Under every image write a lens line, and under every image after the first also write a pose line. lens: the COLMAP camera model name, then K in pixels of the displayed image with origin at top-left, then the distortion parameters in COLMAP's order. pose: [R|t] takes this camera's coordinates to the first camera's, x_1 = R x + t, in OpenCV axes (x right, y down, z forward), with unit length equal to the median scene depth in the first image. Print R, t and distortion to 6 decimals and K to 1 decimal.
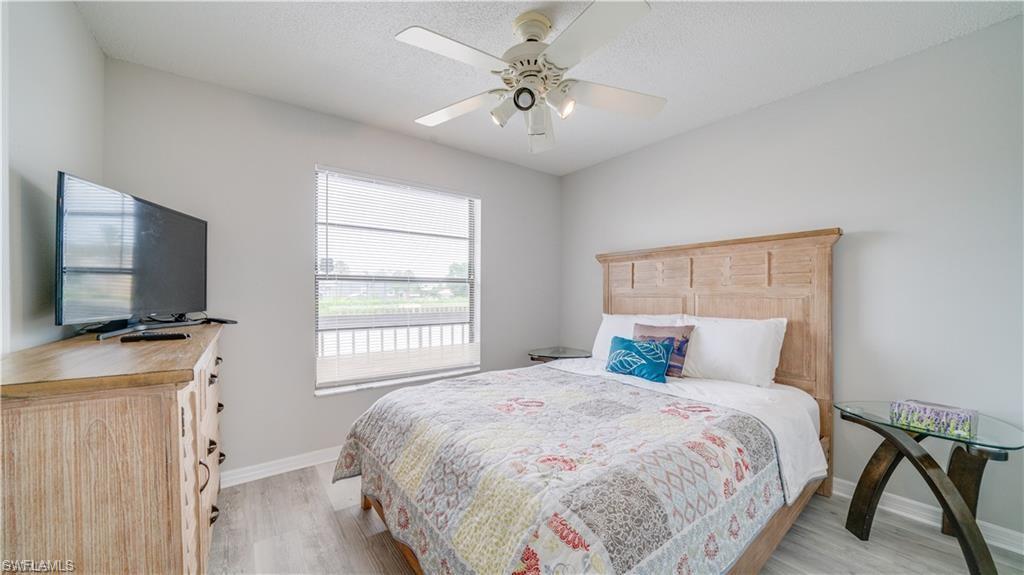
lens RADIAL K [[360.5, 0, 512.2], [0, 360.5, 294.7], [0, 0, 1]] dist [-0.001210, -0.000020]
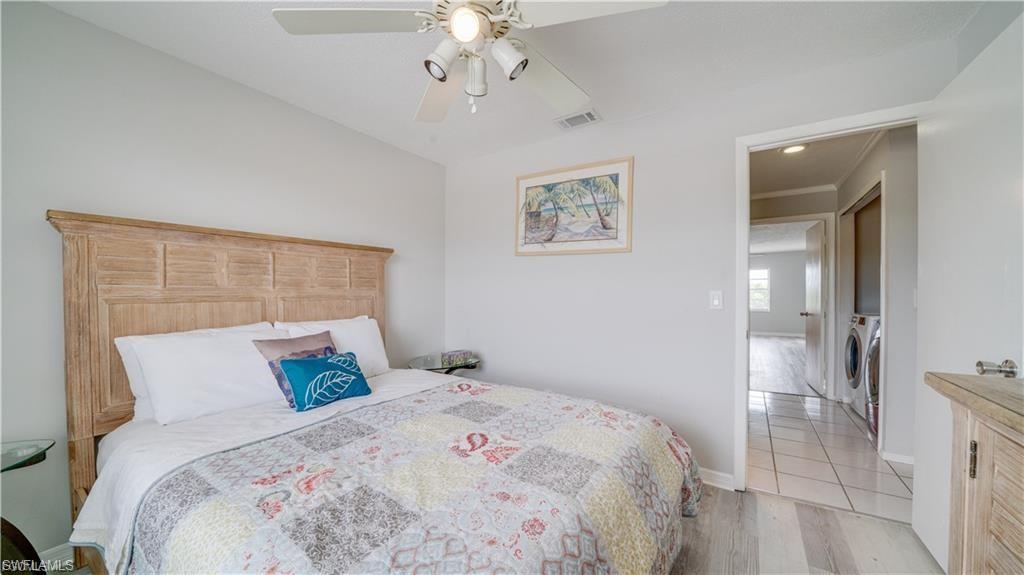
lens RADIAL K [[360.5, 0, 512.1], [0, 360.5, 294.1], [0, 0, 1]] dist [-0.001210, -0.000020]
pose [[-0.326717, -0.004953, 0.945109, -0.523567], [0.002052, 0.999980, 0.005950, -0.012231], [-0.945120, 0.003883, -0.326700, 0.878537]]
